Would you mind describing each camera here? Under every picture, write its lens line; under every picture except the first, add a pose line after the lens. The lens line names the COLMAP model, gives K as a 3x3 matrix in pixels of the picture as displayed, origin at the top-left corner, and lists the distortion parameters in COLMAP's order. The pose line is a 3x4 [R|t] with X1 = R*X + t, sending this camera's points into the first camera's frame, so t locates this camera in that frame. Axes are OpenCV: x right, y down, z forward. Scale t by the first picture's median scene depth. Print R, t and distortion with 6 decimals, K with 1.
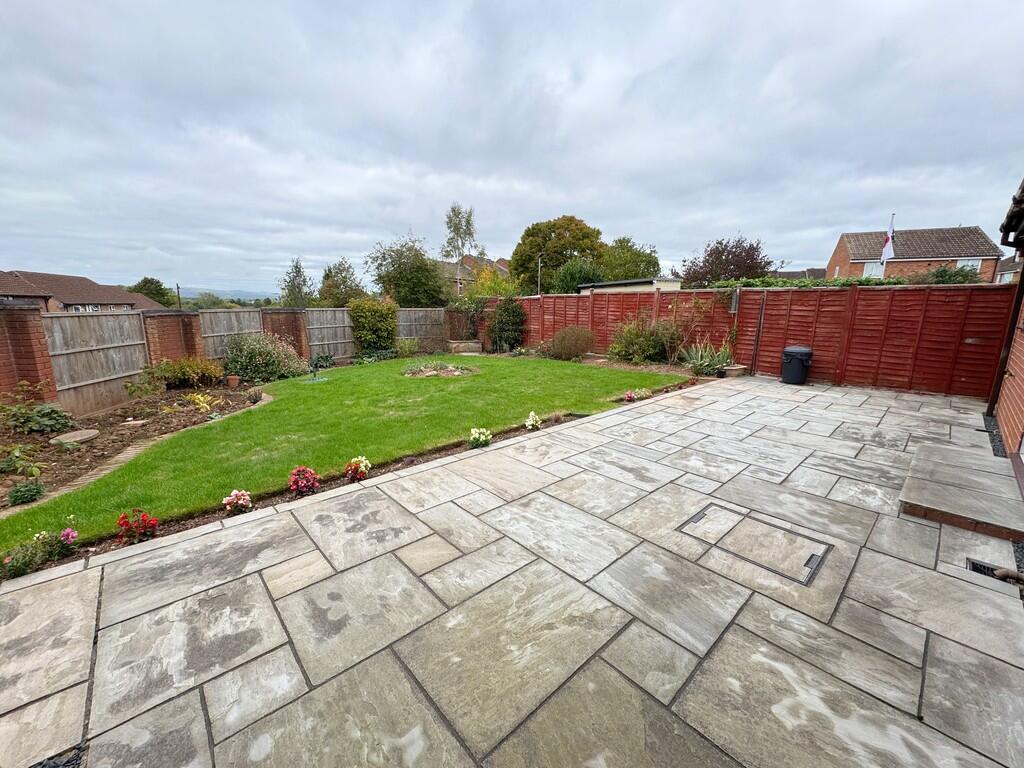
lens RADIAL K [[407.7, 0, 512.0], [0, 407.7, 384.0], [0, 0, 1]] dist [-0.001335, -0.000048]
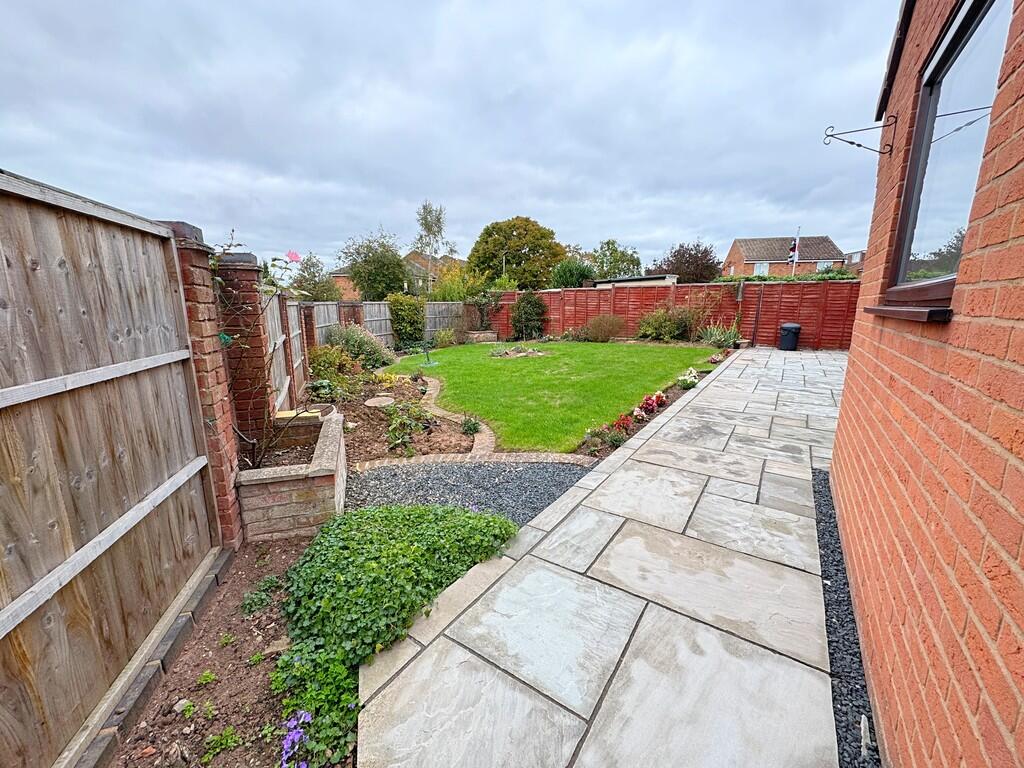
lens RADIAL K [[407.7, 0, 512.0], [0, 407.7, 384.0], [0, 0, 1]] dist [-0.001335, -0.000048]
pose [[0.973664, -0.054335, 0.221419, -0.404321], [0.052789, 0.998522, 0.012896, 0.034300], [-0.221793, -0.000868, 0.975093, -0.113746]]
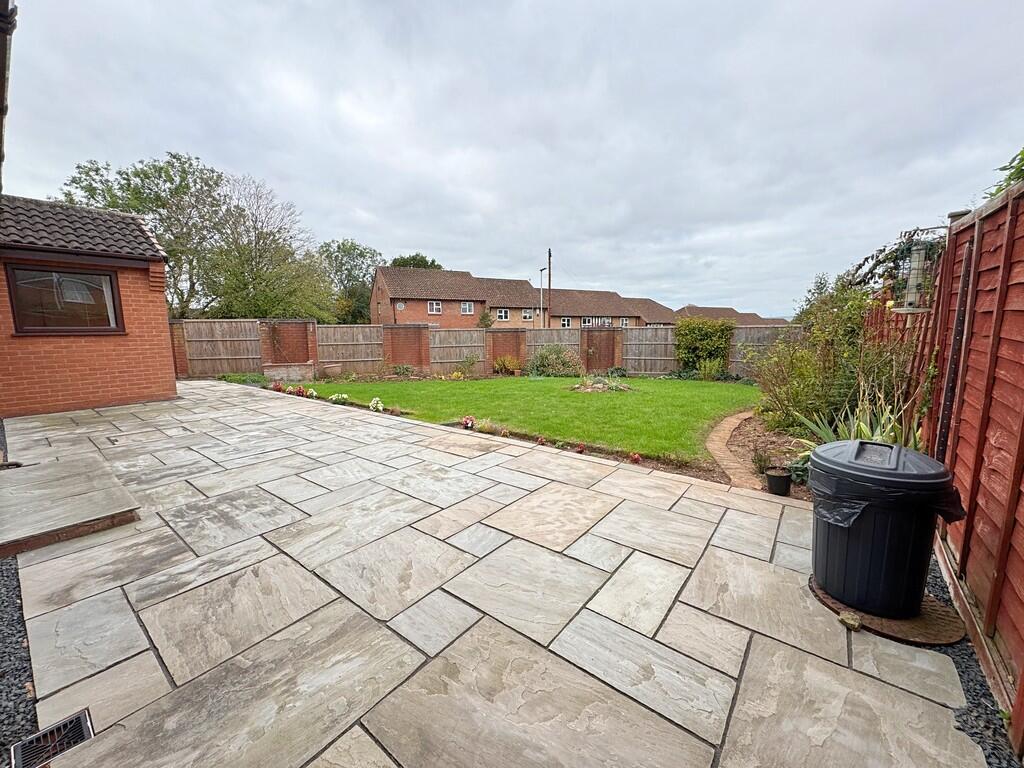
lens RADIAL K [[407.7, 0, 512.0], [0, 407.7, 384.0], [0, 0, 1]] dist [-0.001335, -0.000048]
pose [[0.158821, 0.119688, -0.980026, 0.632898], [-0.175860, 0.980181, 0.091208, -0.078549], [0.971519, 0.157862, 0.176722, 0.530423]]
